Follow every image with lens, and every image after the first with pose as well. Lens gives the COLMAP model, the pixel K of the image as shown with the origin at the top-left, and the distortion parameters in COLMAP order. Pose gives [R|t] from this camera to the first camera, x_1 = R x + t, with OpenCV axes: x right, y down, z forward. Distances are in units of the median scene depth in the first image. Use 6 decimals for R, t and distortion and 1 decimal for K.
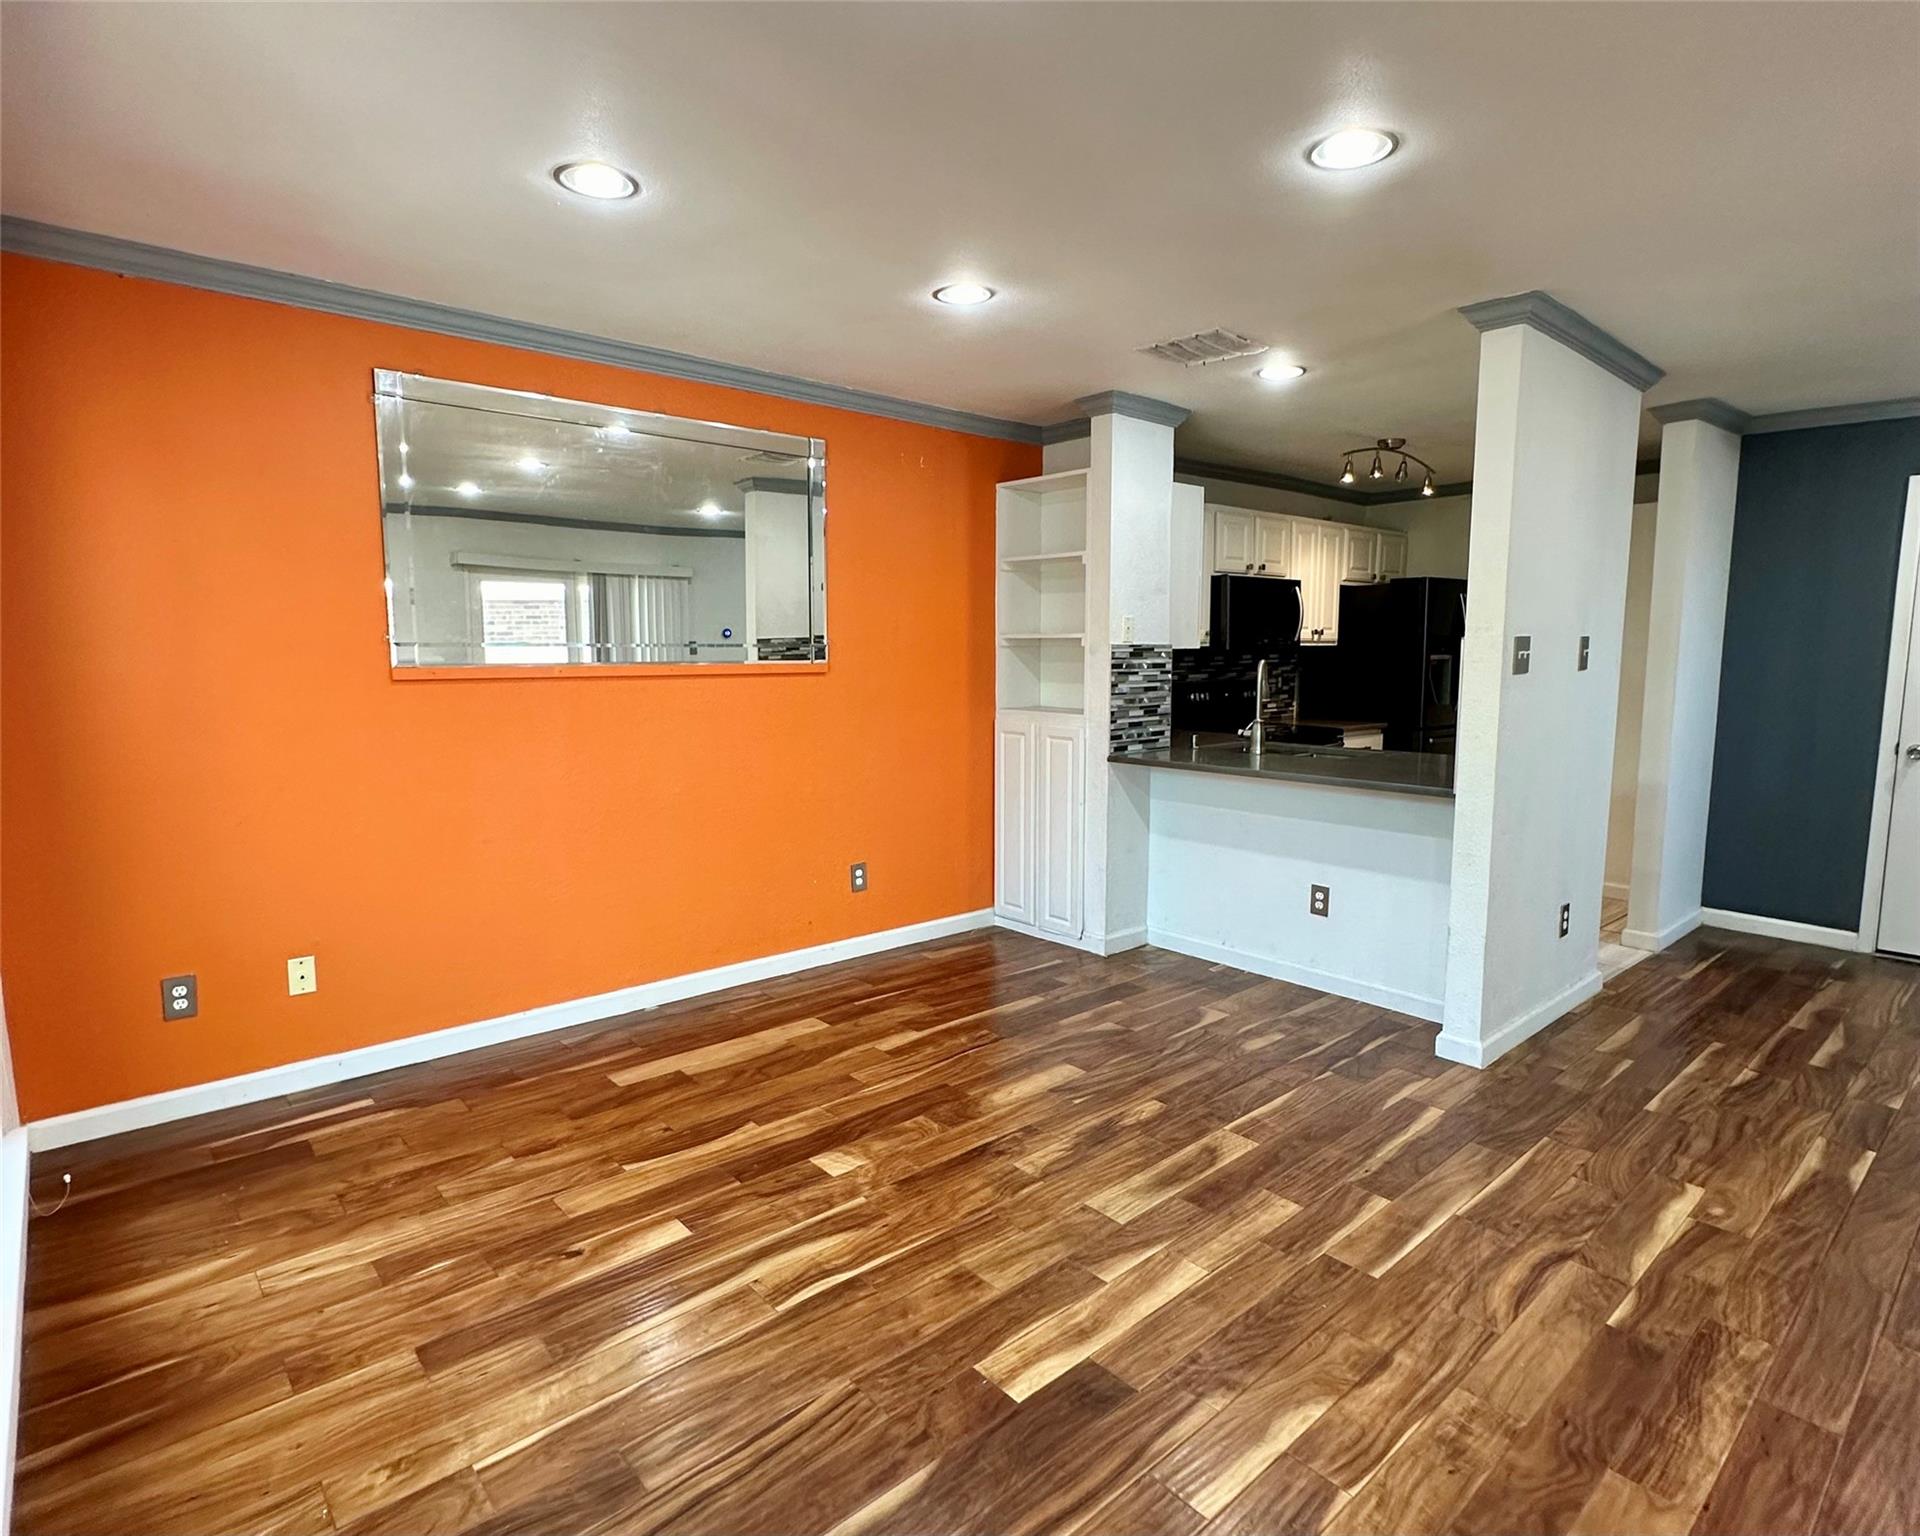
lens RADIAL K [[1020.8, 0, 960.0], [0, 1020.8, 768.0], [0, 0, 1]] dist [0.000063, -0.000078]
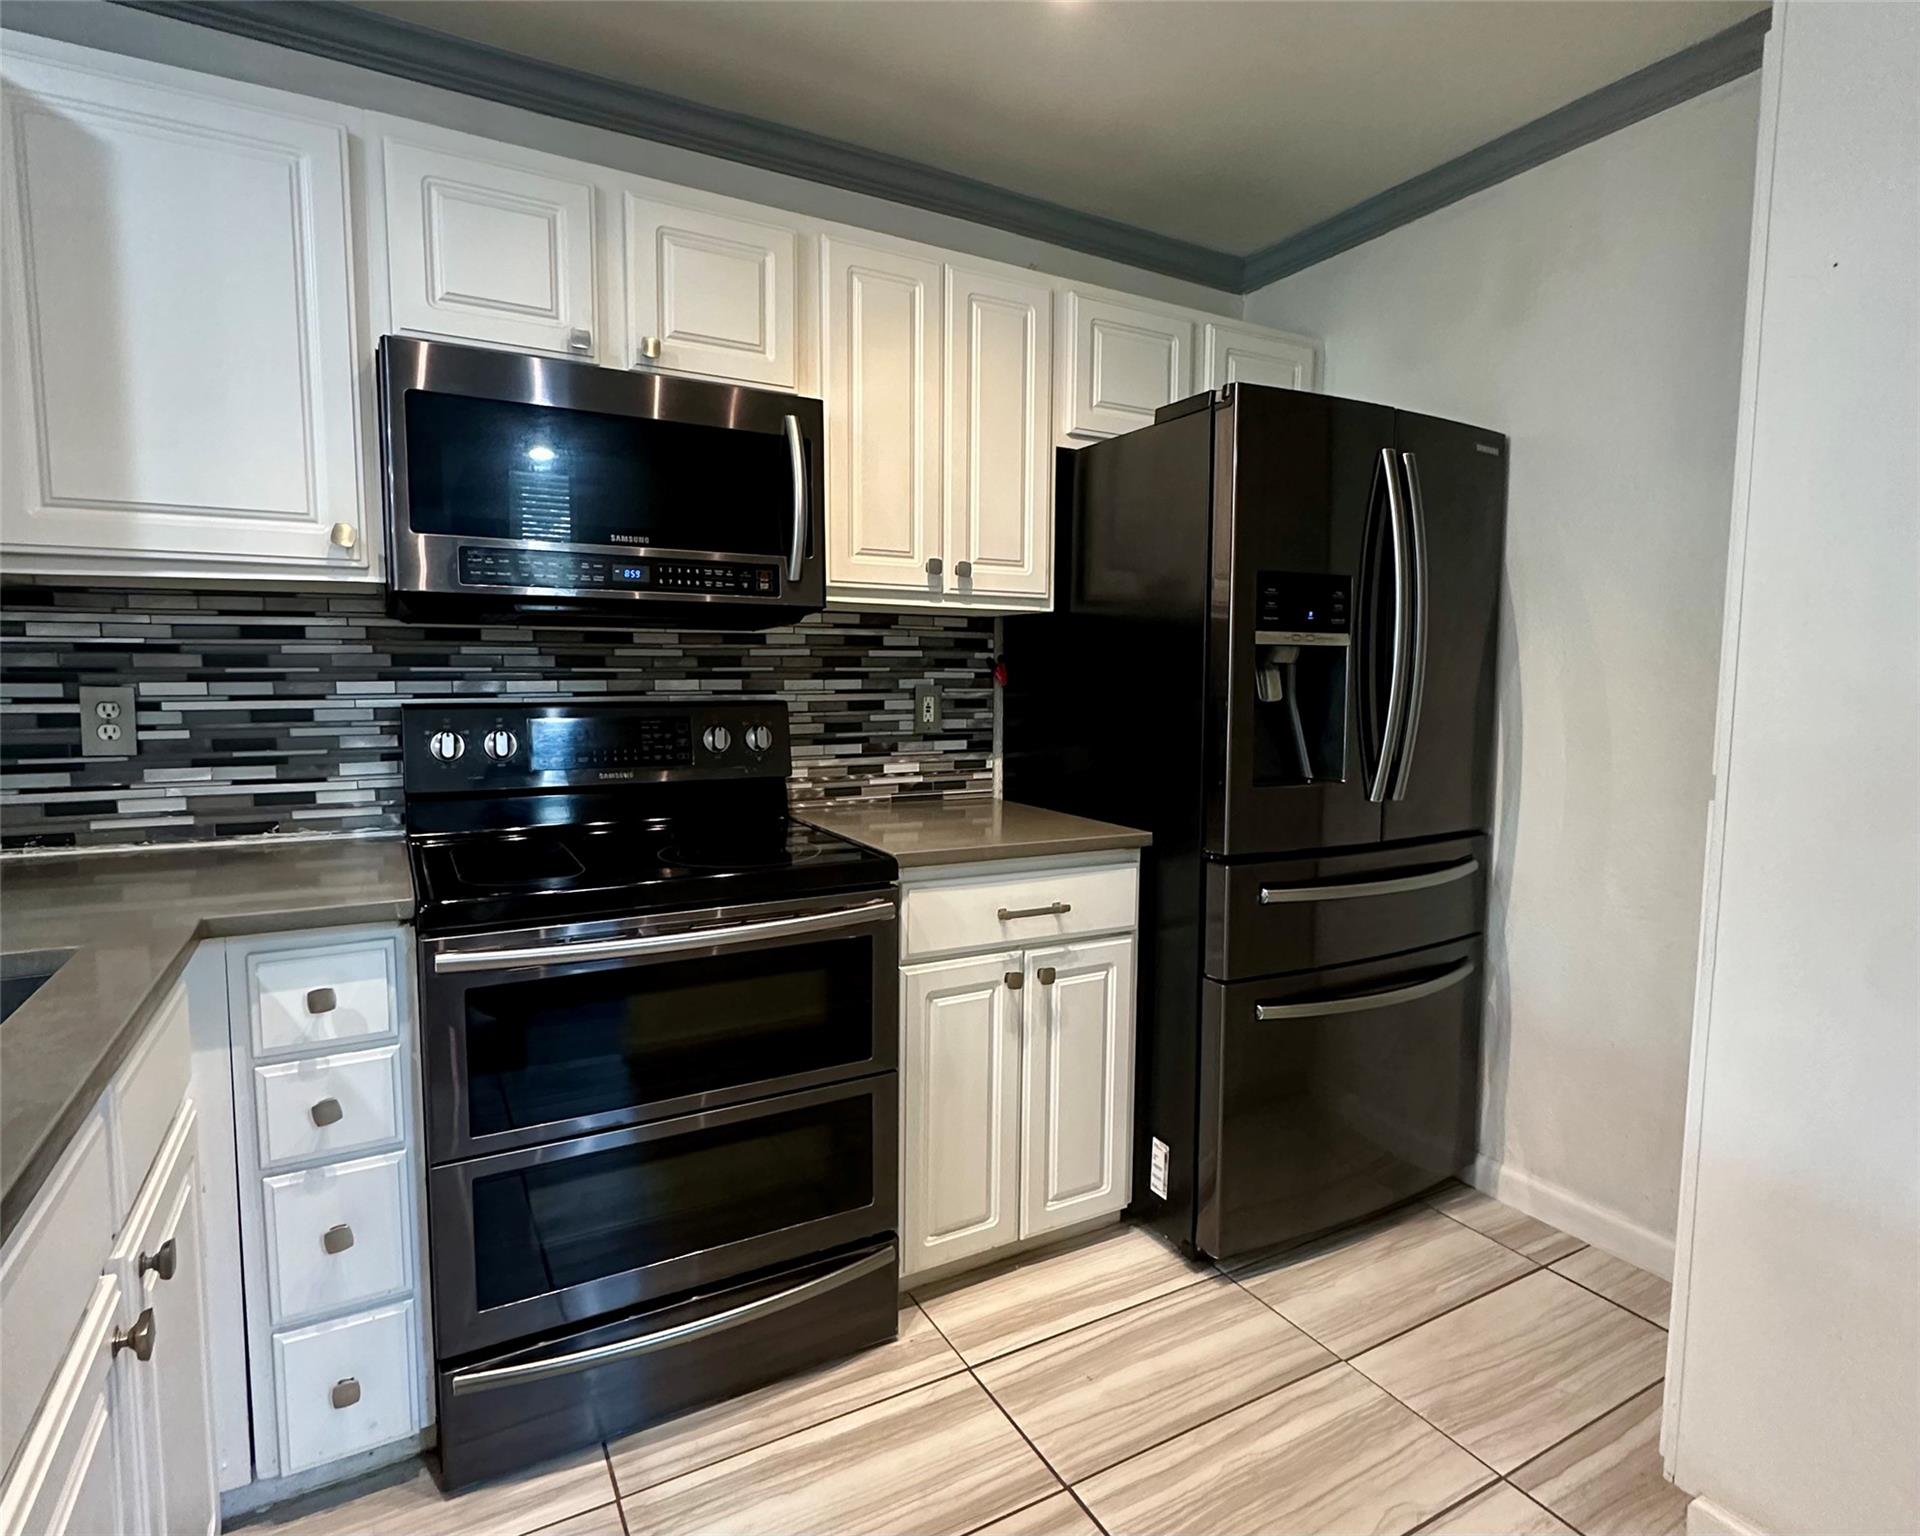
lens RADIAL K [[1020.8, 0, 960.0], [0, 1020.8, 768.0], [0, 0, 1]] dist [0.000063, -0.000078]
pose [[0.978714, 0.029235, -0.203137, 0.409847], [-0.035430, 0.999009, -0.026926, -0.052343], [0.202148, 0.033550, 0.978780, 0.629075]]
